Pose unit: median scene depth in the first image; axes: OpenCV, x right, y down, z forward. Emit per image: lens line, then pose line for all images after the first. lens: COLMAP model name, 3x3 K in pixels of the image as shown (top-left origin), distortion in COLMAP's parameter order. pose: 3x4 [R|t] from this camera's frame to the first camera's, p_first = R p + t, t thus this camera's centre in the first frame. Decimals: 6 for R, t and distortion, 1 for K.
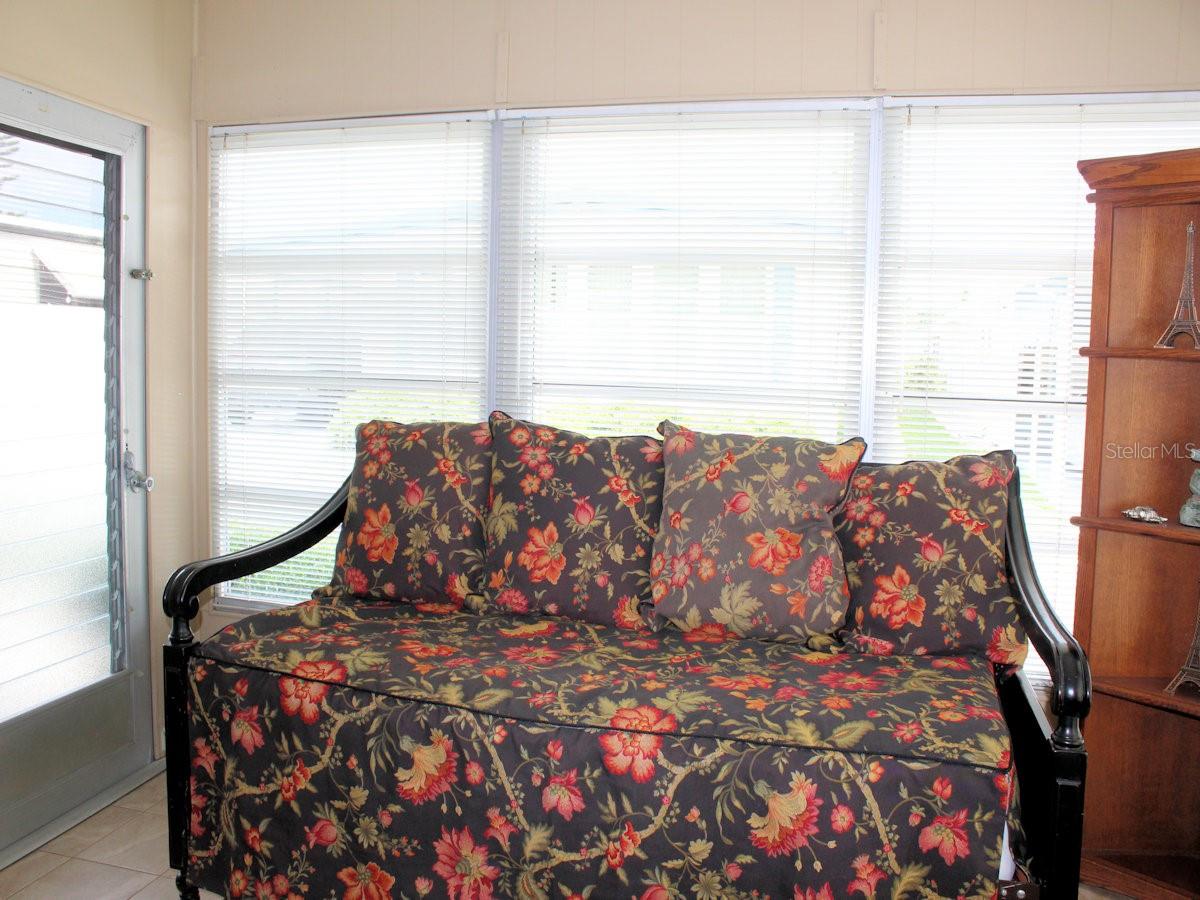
lens RADIAL K [[1060.7, 0, 601.0], [0, 1060.7, 453.0], [0, 0, 1]] dist [-0.128966, 0.052271]
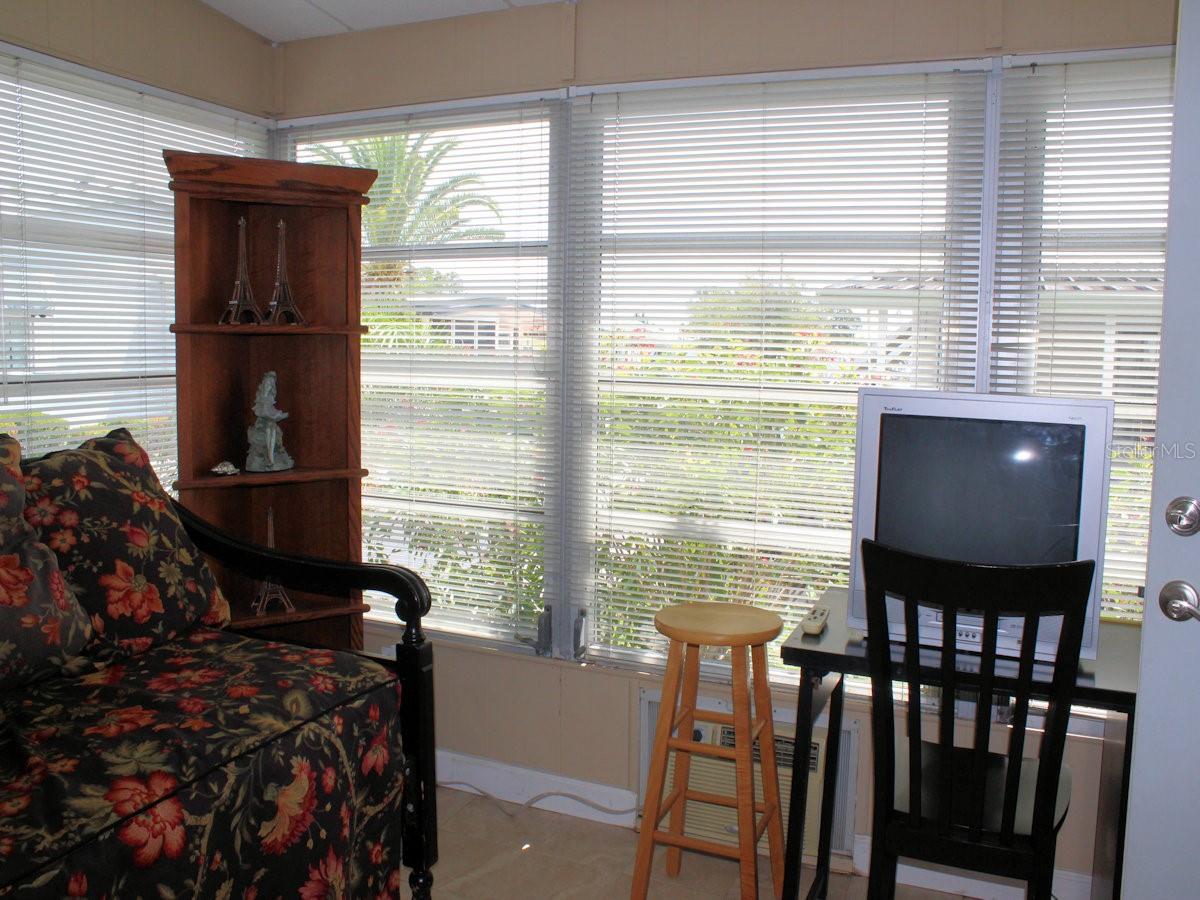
lens RADIAL K [[1060.7, 0, 601.6], [0, 1060.7, 445.0], [0, 0, 1]] dist [-0.128966, 0.052271]
pose [[0.091272, -0.121306, 0.988410, -0.689554], [0.086702, 0.989752, 0.113465, -0.074552], [-0.992044, 0.075341, 0.100854, 0.546792]]
